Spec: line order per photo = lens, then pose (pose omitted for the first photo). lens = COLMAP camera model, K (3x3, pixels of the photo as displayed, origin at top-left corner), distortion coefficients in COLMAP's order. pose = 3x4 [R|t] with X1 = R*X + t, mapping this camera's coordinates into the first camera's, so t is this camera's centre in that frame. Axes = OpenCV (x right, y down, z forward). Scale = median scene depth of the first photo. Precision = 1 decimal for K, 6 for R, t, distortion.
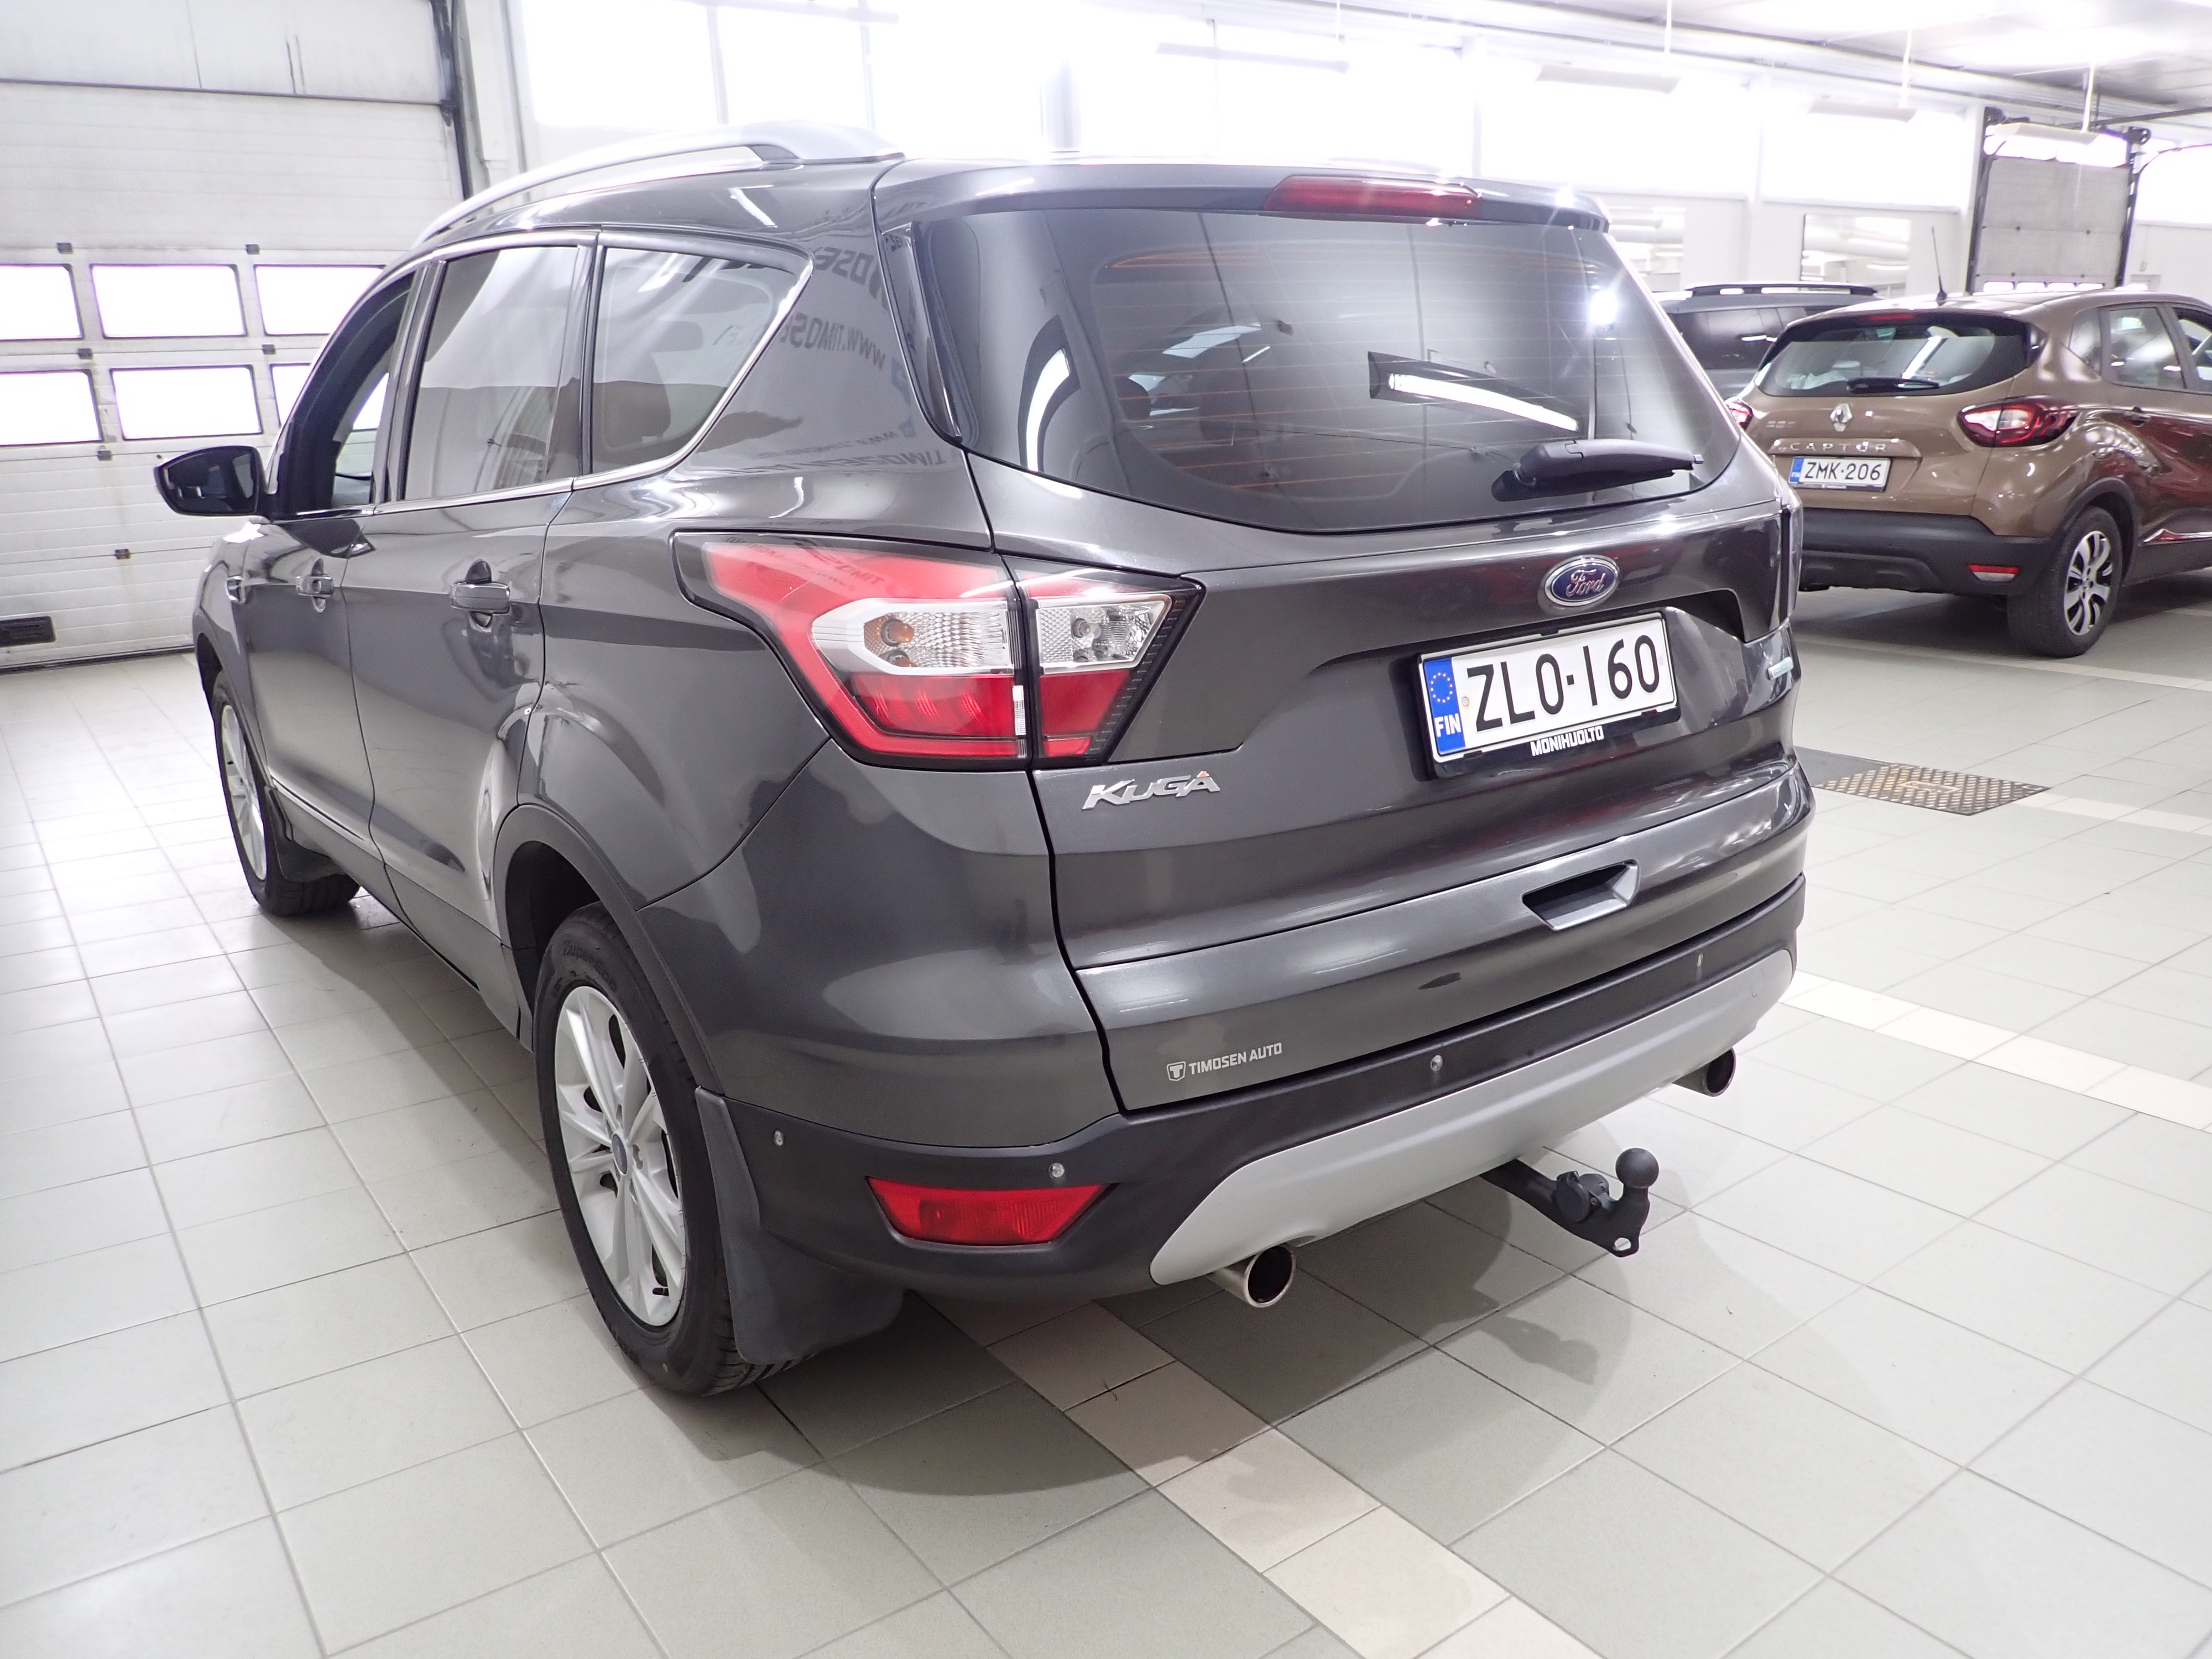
lens RADIAL K [[1624.9, 0, 1094.9], [0, 1624.9, 832.7], [0, 0, 1]] dist [0.001663, -0.023327]
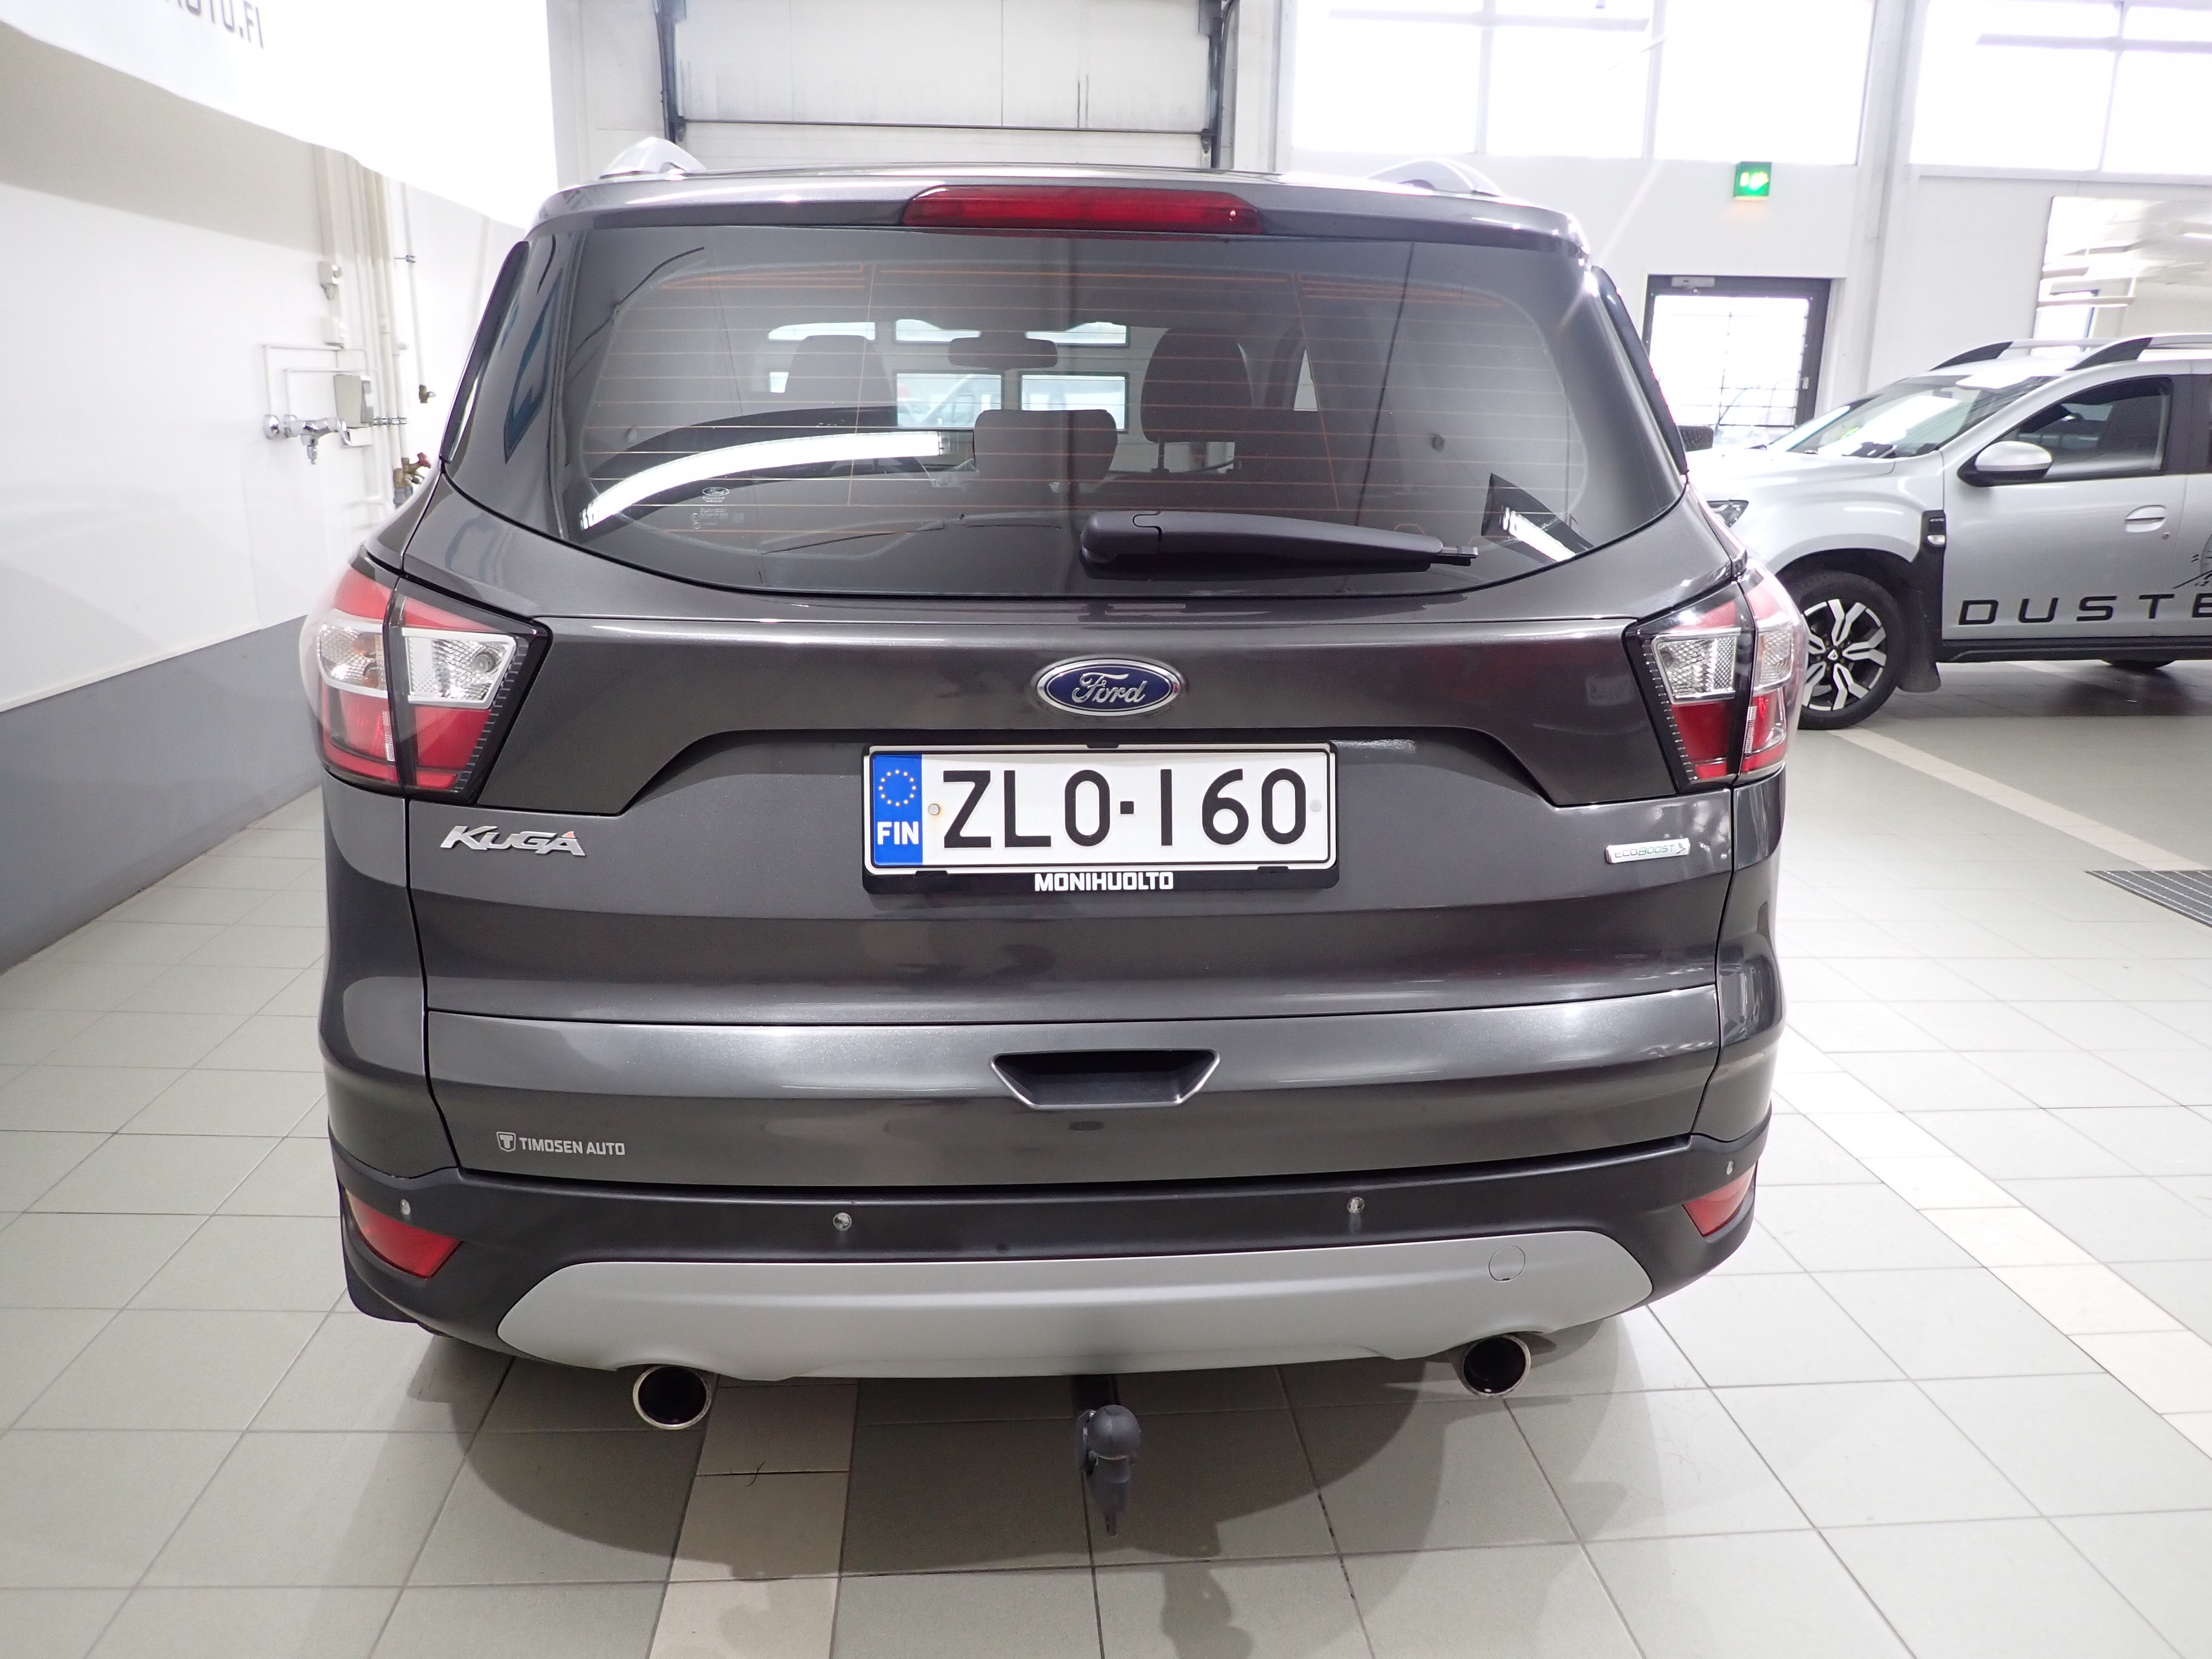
lens RADIAL K [[1624.9, 0, 1089.3], [0, 1624.9, 829.7], [0, 0, 1]] dist [0.001663, -0.023327]
pose [[0.852875, 0.172968, -0.492632, 0.692912], [-0.179529, 0.983152, 0.034383, -0.110878], [0.490279, 0.059117, 0.869558, 0.305223]]
